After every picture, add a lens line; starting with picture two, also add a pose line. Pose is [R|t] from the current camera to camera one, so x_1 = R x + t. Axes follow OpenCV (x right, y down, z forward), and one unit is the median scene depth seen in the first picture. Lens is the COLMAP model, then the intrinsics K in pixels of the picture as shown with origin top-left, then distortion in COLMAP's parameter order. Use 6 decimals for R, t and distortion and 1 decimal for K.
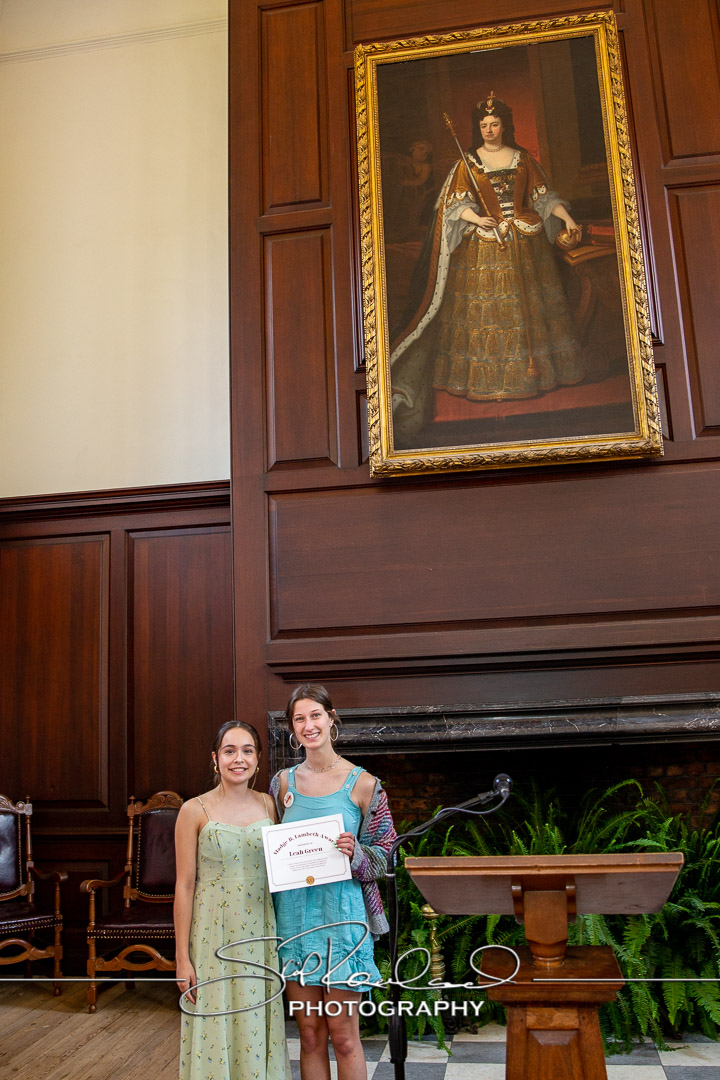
lens RADIAL K [[948.0, 0, 358.4], [0, 948.0, 520.1], [0, 0, 1]] dist [-0.105127, 0.091816]
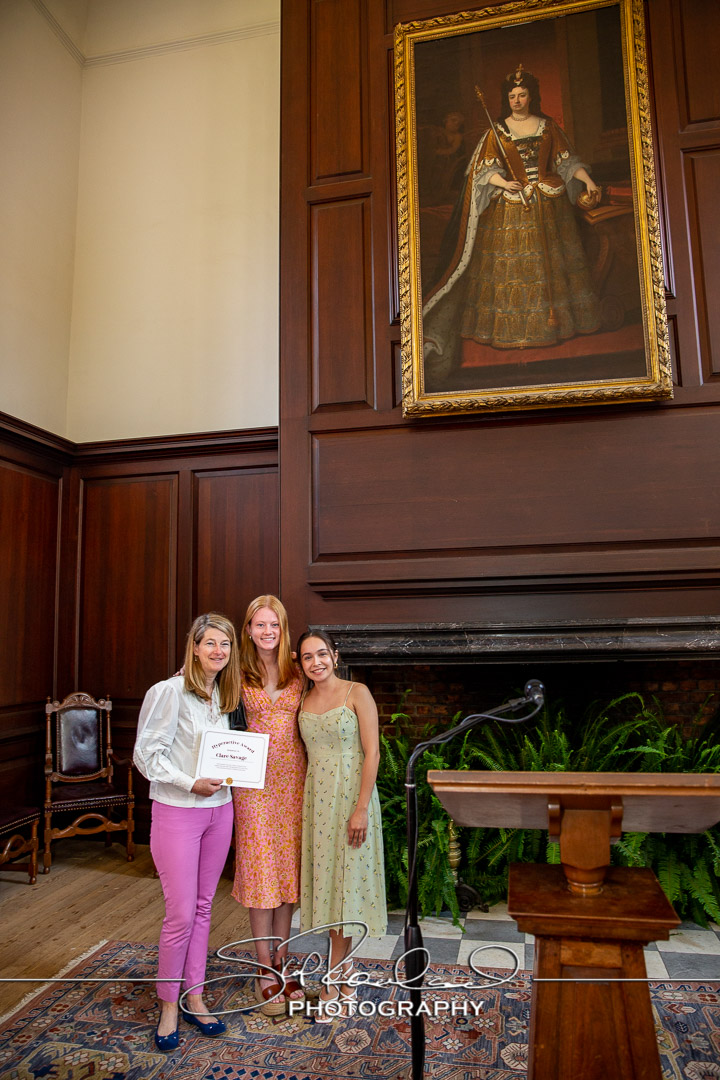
lens RADIAL K [[739.7, 0, 360.0], [0, 739.7, 540.0], [0, 0, 1]] dist [-0.111797, 0.094743]
pose [[0.998688, 0.016426, -0.048498, 0.006747], [-0.013068, 0.997547, 0.068766, 0.039235], [0.049509, -0.068042, 0.996453, 0.128656]]
